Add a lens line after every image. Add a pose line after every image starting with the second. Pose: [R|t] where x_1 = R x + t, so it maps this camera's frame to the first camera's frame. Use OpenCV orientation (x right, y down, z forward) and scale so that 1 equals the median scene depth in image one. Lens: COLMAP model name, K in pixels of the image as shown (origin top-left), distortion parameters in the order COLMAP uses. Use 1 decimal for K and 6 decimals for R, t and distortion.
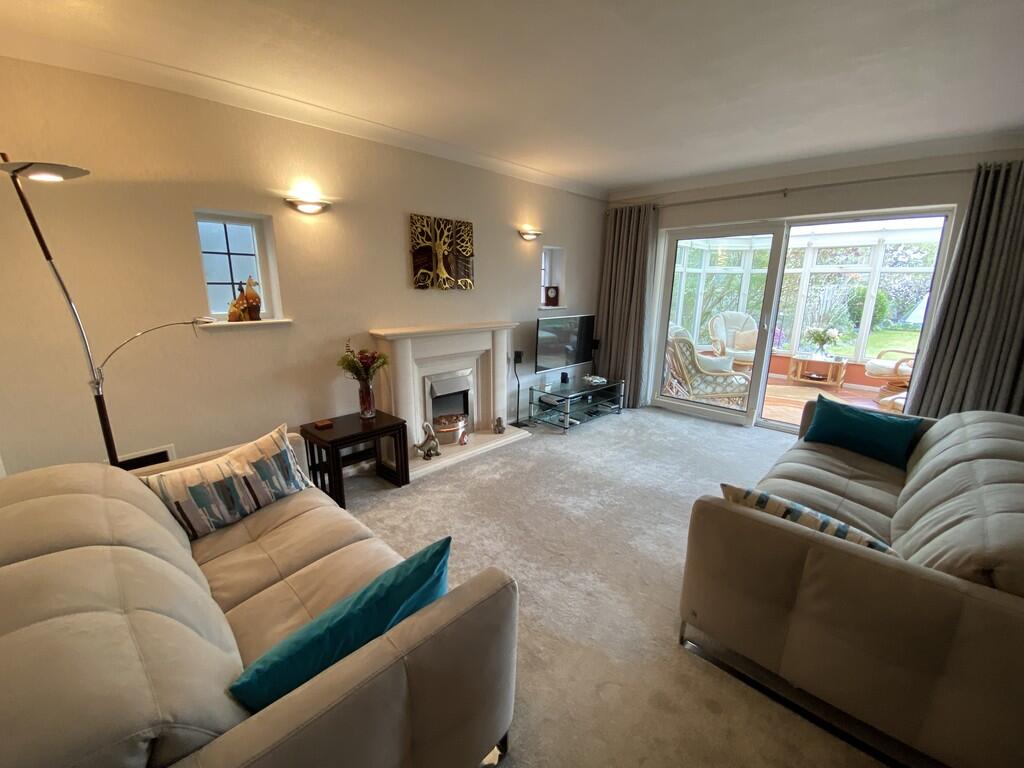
lens RADIAL K [[422.3, 0, 514.5], [0, 422.3, 385.6], [0, 0, 1]] dist [-0.001513, -0.000380]
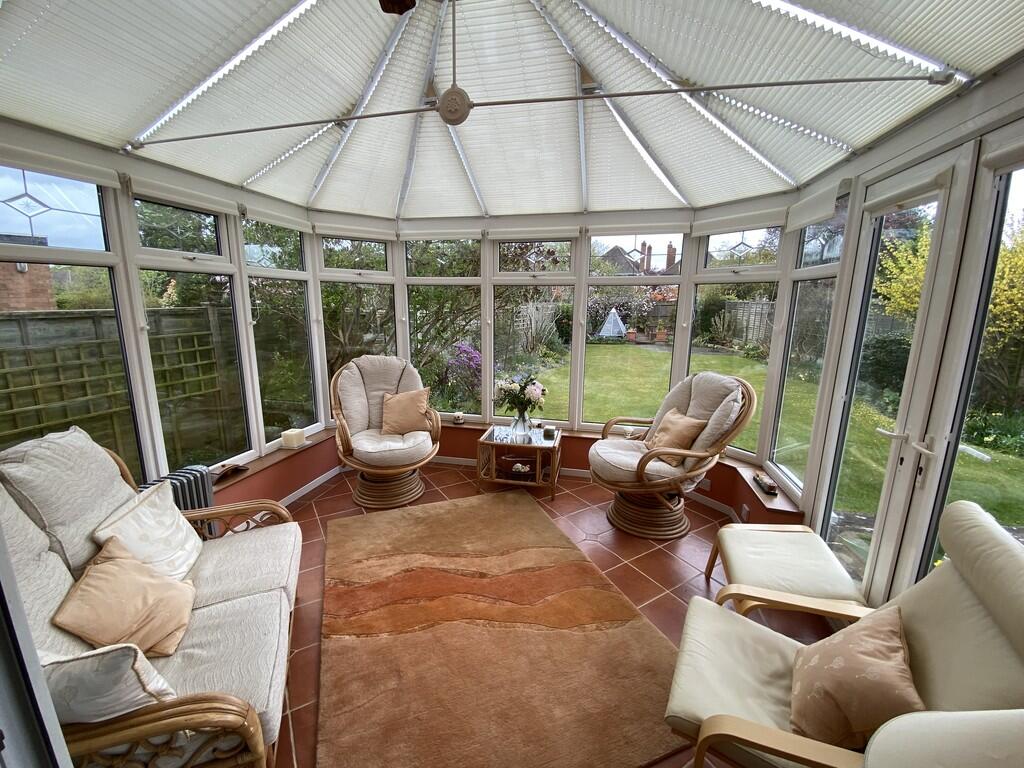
lens RADIAL K [[422.3, 0, 510.3], [0, 422.3, 386.0], [0, 0, 1]] dist [-0.001513, -0.000380]
pose [[0.851002, -0.100020, 0.515550, 0.424265], [0.116299, 0.993214, 0.000718, -0.130913], [-0.512123, 0.059347, 0.856859, 0.518657]]
